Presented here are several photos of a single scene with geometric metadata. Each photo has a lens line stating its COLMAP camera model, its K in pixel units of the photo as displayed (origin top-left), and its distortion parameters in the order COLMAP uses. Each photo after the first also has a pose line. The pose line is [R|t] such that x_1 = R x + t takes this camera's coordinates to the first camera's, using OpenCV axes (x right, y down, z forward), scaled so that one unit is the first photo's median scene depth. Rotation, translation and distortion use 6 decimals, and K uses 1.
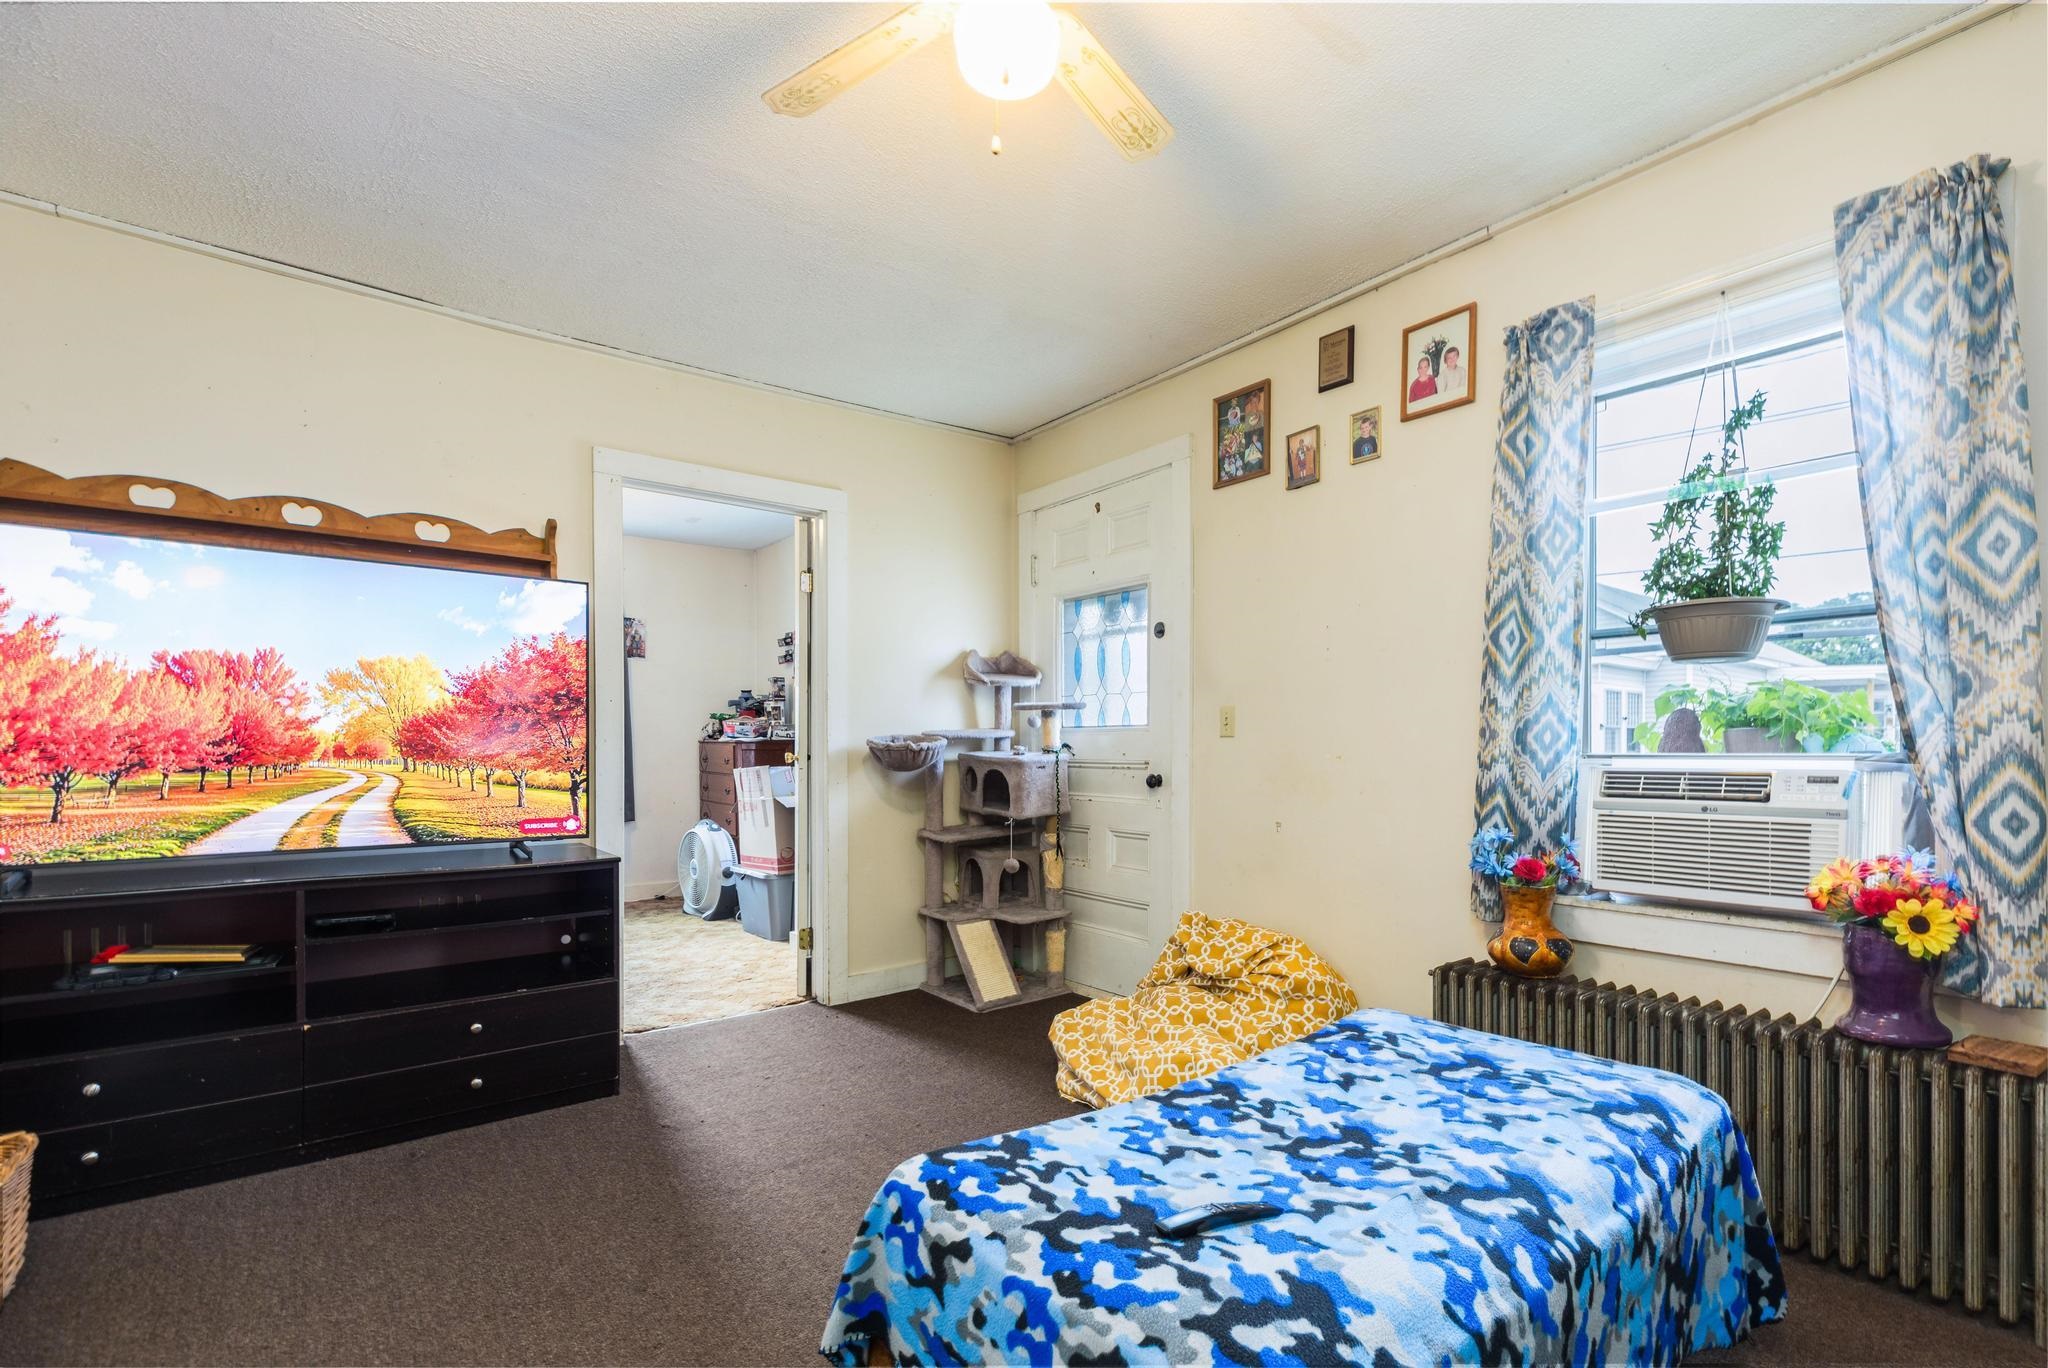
lens RADIAL K [[940.2, 0, 1047.5], [0, 940.2, 752.4], [0, 0, 1]] dist [-0.001271, 0.000813]
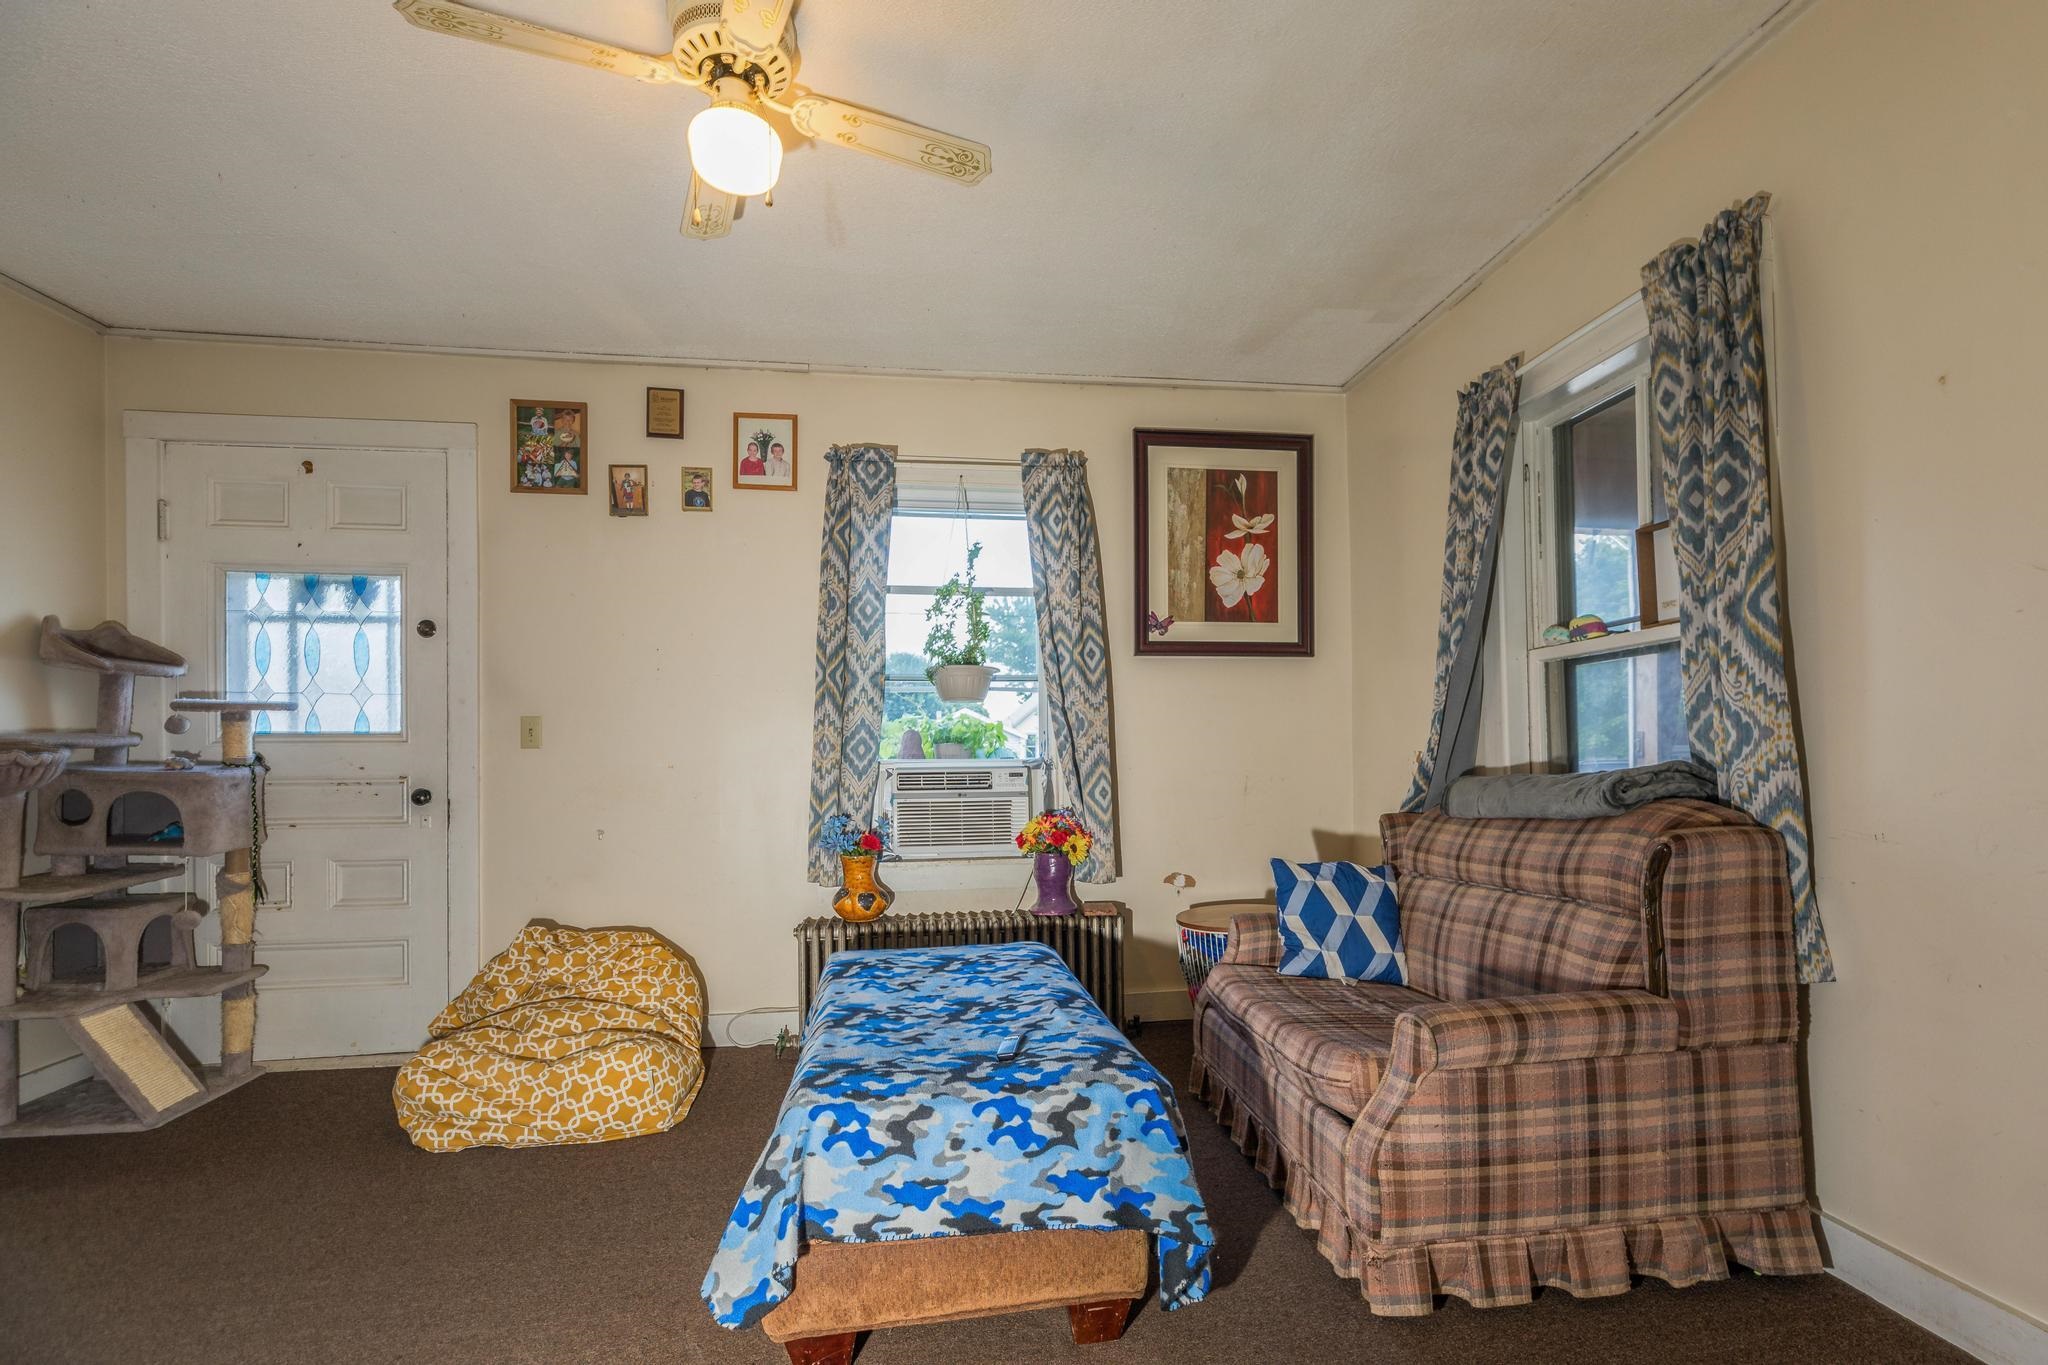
lens RADIAL K [[940.2, 0, 1047.5], [0, 940.2, 750.9], [0, 0, 1]] dist [-0.001271, 0.000813]
pose [[0.499250, 0.004727, 0.866445, -0.544866], [0.009905, 0.999889, -0.011163, 0.004329], [-0.866401, 0.014155, 0.499147, 0.060254]]
